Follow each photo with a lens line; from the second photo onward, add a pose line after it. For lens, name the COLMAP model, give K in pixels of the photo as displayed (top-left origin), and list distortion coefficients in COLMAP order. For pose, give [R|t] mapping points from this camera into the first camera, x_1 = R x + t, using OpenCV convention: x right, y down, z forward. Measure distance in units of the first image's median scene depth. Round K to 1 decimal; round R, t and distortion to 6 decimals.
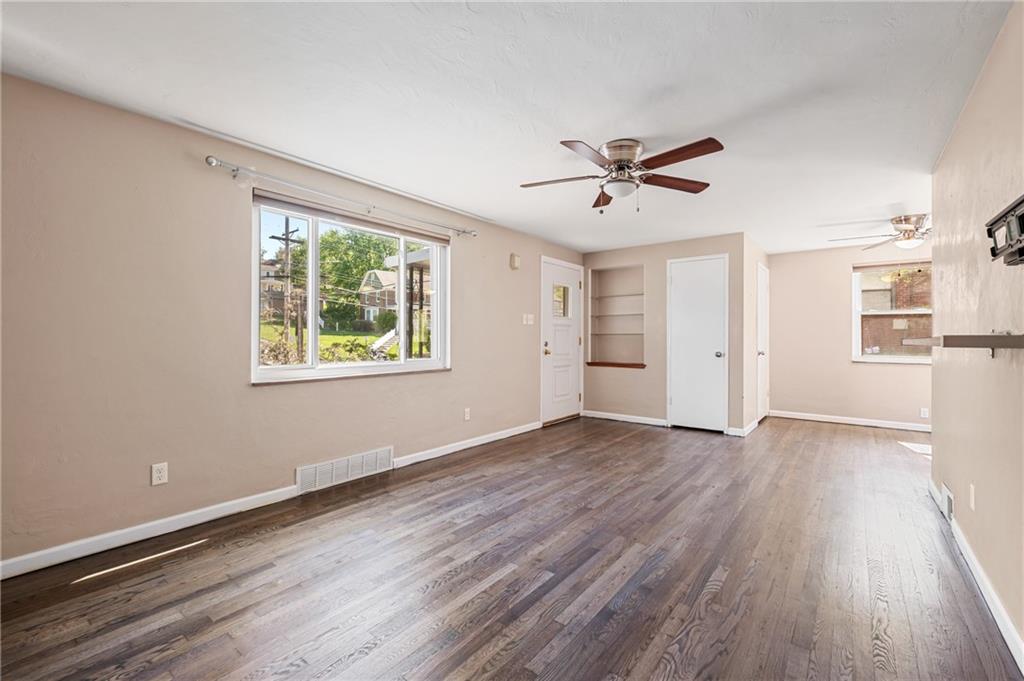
lens RADIAL K [[438.2, 0, 510.6], [0, 438.2, 335.8], [0, 0, 1]] dist [-0.000728, 0.000044]
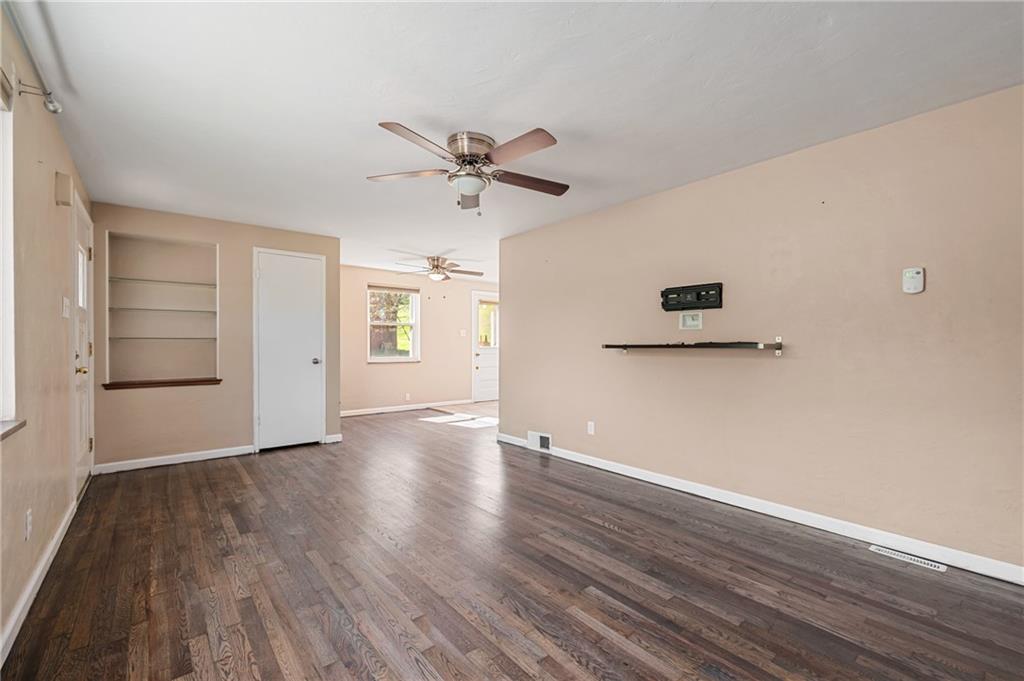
lens RADIAL K [[438.2, 0, 511.4], [0, 438.2, 344.8], [0, 0, 1]] dist [-0.000728, 0.000044]
pose [[0.209668, -0.003837, 0.977765, -0.550809], [-0.005099, 0.999974, 0.005017, 0.000797], [-0.977759, -0.006037, 0.209643, 0.601150]]
